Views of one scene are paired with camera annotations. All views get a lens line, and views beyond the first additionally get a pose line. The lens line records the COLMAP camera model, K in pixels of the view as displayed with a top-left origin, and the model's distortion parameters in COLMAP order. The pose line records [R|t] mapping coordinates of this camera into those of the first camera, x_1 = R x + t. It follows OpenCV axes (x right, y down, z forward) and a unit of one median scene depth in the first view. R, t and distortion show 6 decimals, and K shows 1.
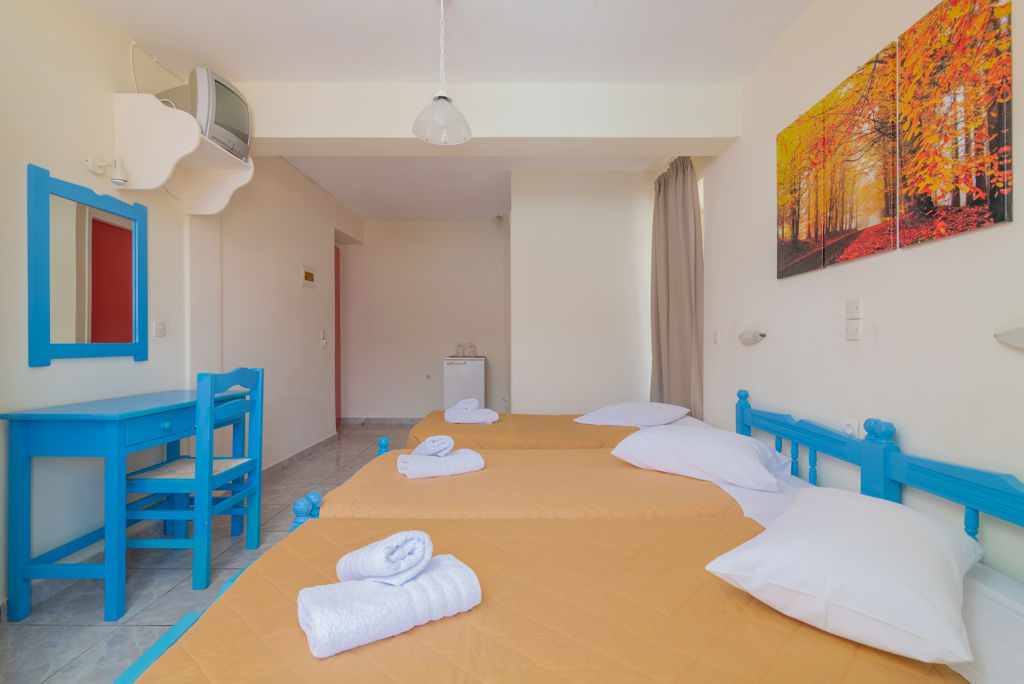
lens RADIAL K [[465.4, 0, 513.4], [0, 465.4, 336.6], [0, 0, 1]] dist [-0.003469, -0.000274]
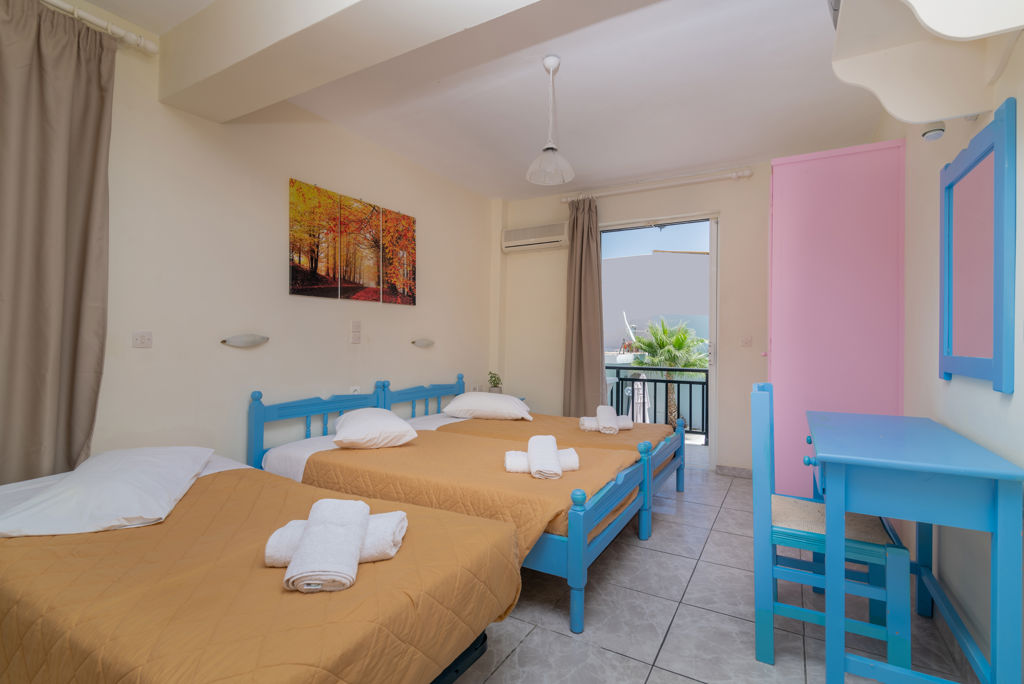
lens RADIAL K [[465.4, 0, 514.6], [0, 465.4, 344.0], [0, 0, 1]] dist [-0.003469, -0.000274]
pose [[-0.865959, -0.003838, 0.500100, -0.759115], [-0.005739, 0.999981, -0.002263, 0.011105], [-0.500081, -0.004830, -0.865965, 2.359431]]
